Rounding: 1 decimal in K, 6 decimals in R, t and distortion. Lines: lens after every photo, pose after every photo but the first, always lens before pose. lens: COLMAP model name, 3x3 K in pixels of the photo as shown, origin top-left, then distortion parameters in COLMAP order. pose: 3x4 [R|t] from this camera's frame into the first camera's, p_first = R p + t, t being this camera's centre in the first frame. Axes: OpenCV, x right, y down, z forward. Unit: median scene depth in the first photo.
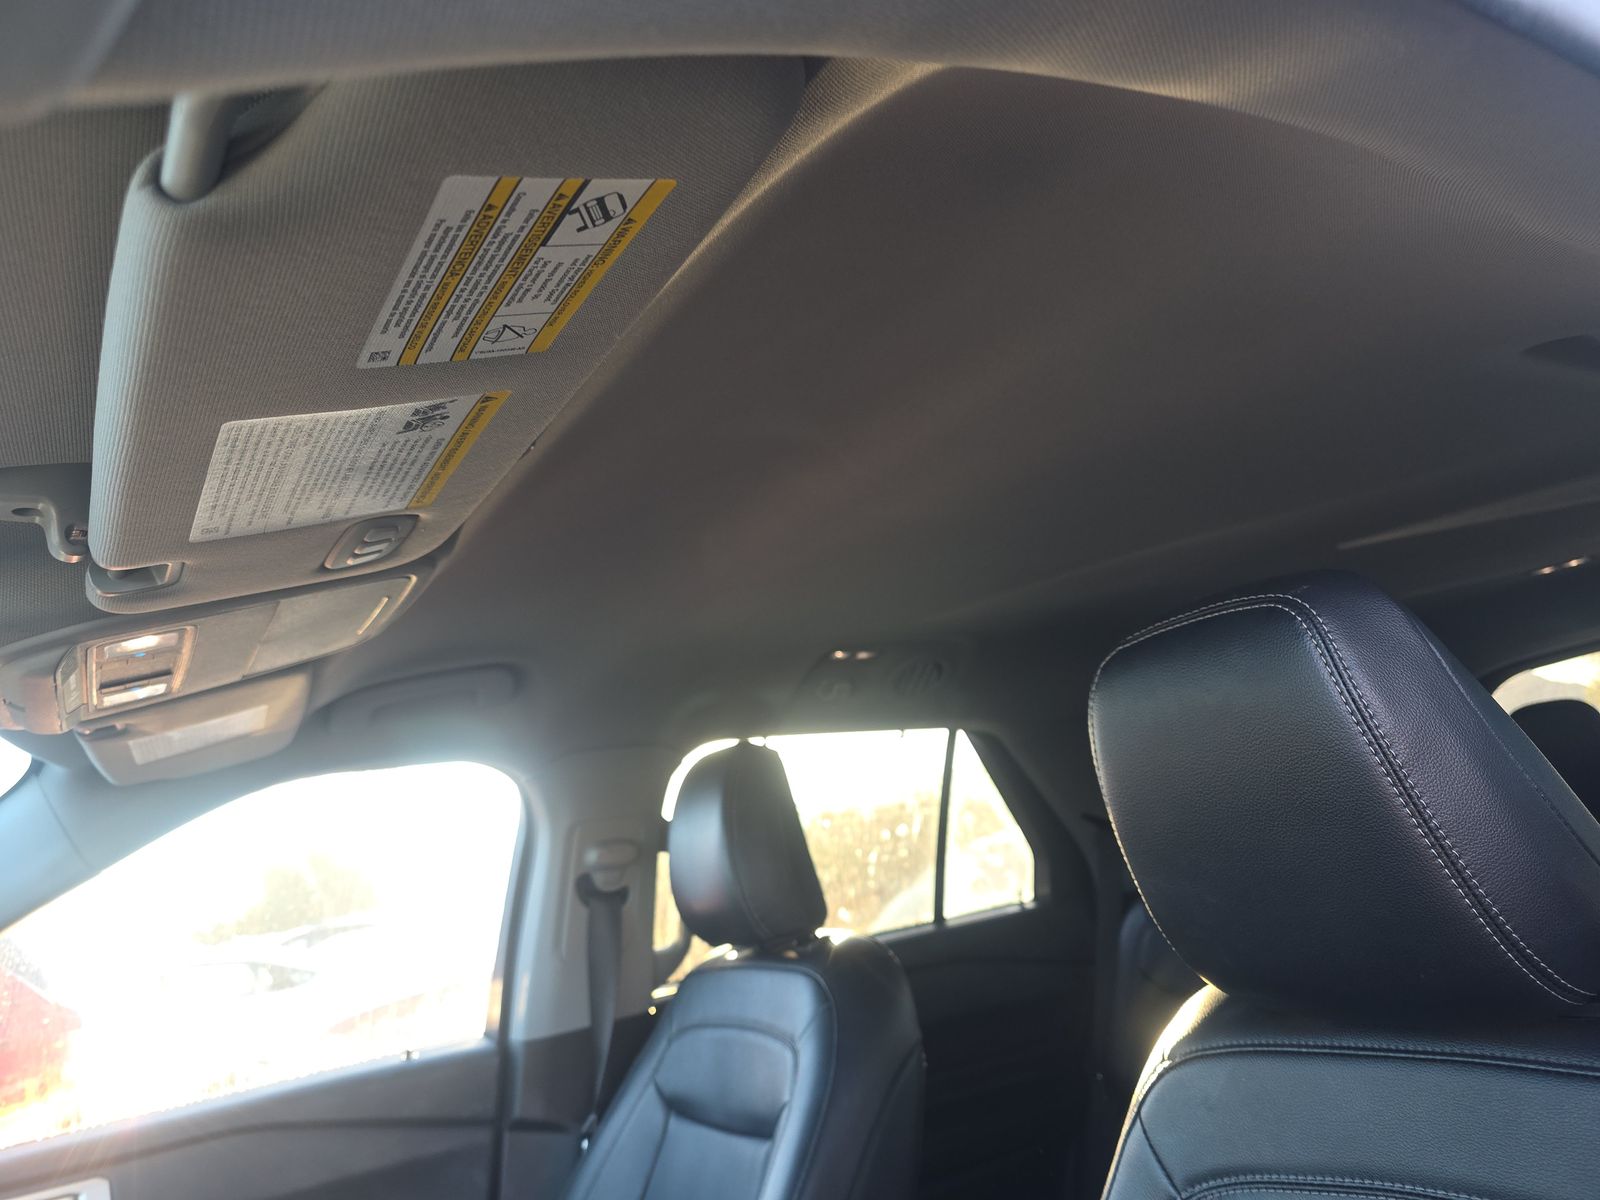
lens RADIAL K [[1111.6, 0, 800.0], [0, 1111.6, 600.0], [0, 0, 1]] dist [-0.002280, -0.002830]
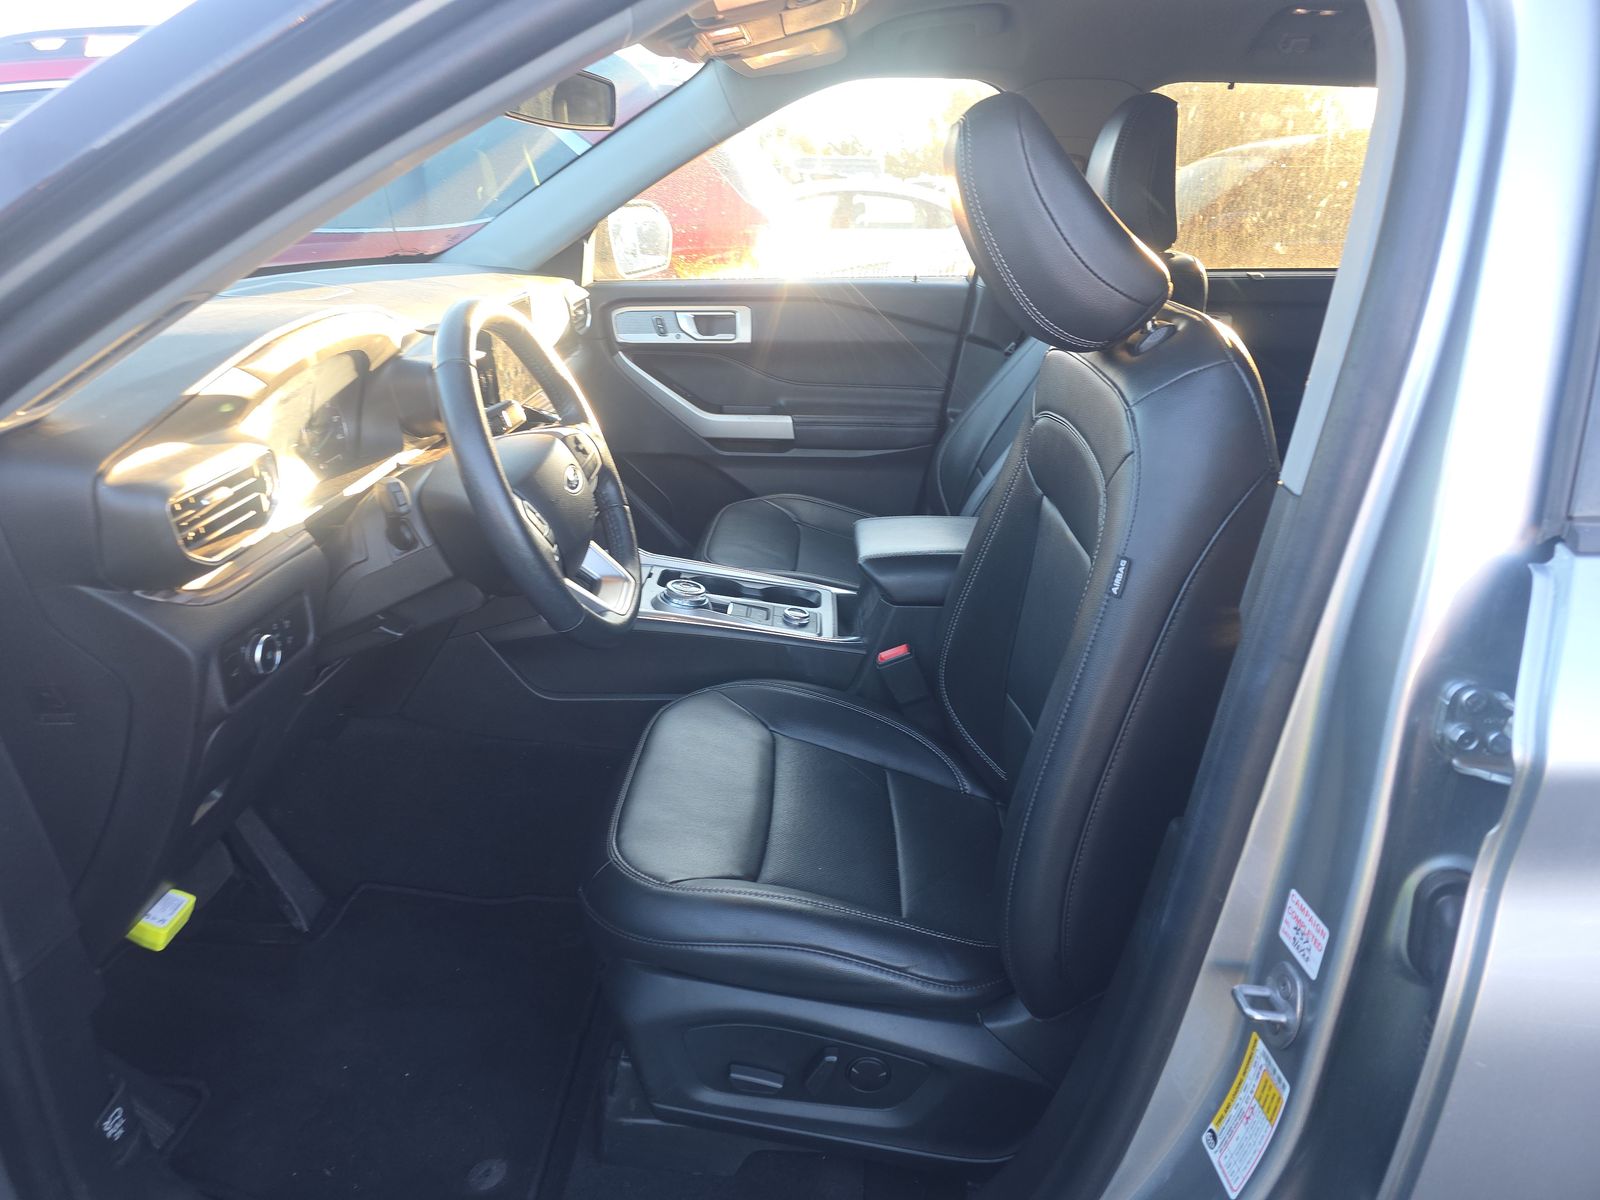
lens RADIAL K [[1086.2, 0, 800.0], [0, 1086.2, 600.0], [0, 0, 1]] dist [0.074441, -0.052839]
pose [[0.838230, 0.343603, -0.423446, 0.318079], [-0.026981, 0.801696, 0.597123, -0.141431], [0.544649, -0.489101, 0.681277, -0.353547]]
